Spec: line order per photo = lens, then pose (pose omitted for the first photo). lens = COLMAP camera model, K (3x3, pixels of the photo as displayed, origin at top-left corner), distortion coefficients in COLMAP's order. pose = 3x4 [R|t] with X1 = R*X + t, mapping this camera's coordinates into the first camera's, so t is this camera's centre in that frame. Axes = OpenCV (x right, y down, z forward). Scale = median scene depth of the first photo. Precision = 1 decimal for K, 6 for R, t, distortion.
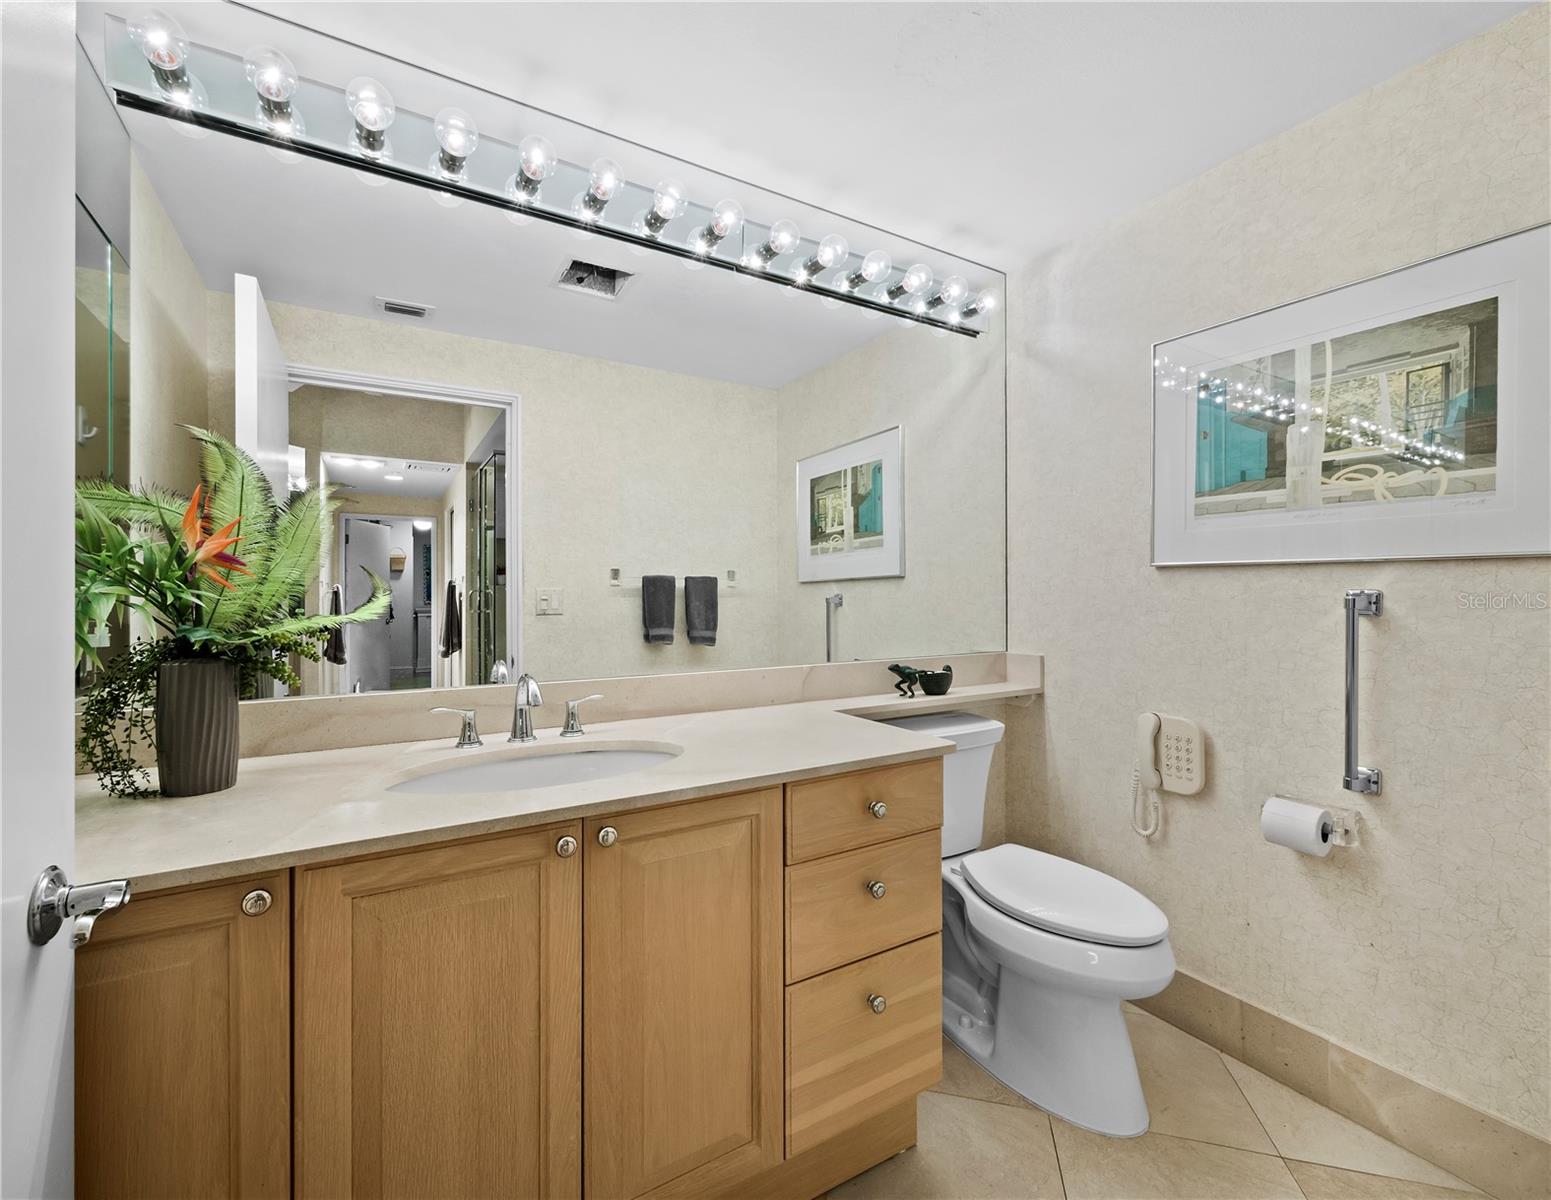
lens RADIAL K [[669.5, 0, 747.6], [0, 669.5, 601.7], [0, 0, 1]] dist [-0.003003, -0.000538]
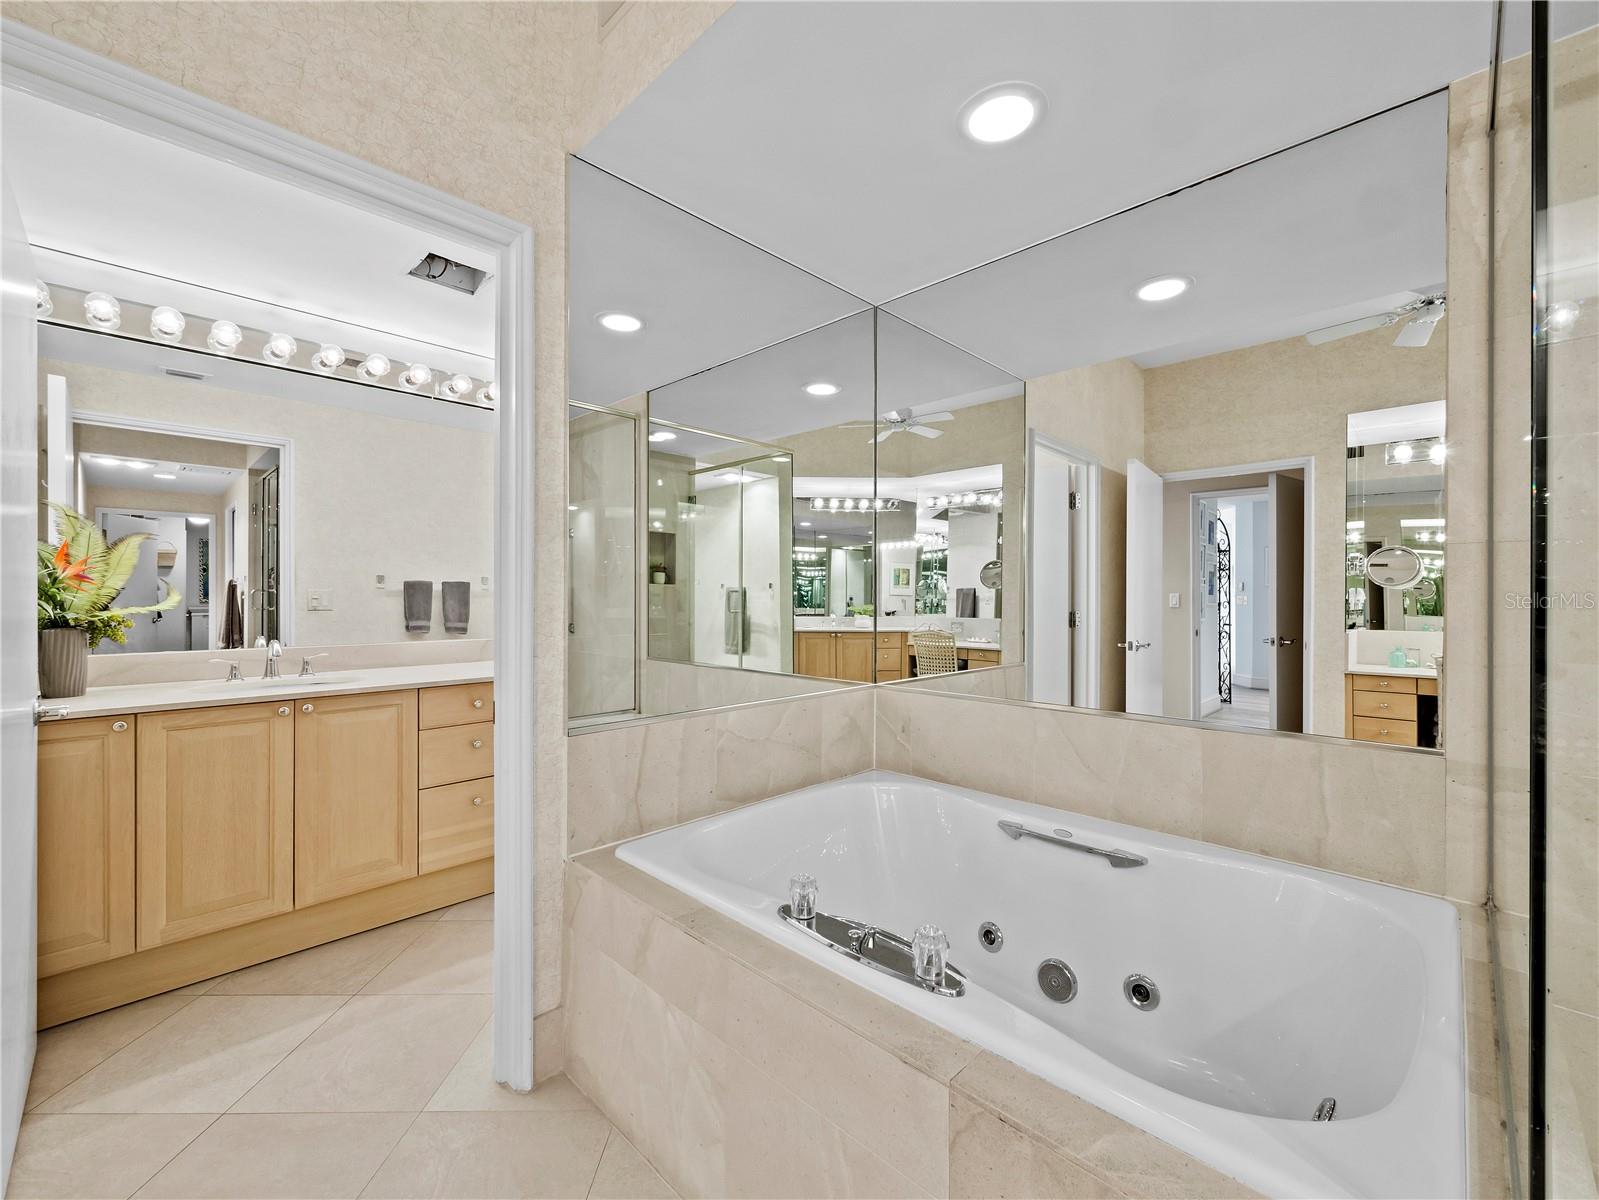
lens RADIAL K [[680.4, 0, 807.3], [0, 680.4, 606.4], [0, 0, 1]] dist [0.000863, 0.000012]
pose [[0.961355, 0.002903, 0.275296, 0.232198], [-0.004613, 0.999974, 0.005565, 0.000426], [-0.275273, -0.006620, 0.961343, -0.490878]]
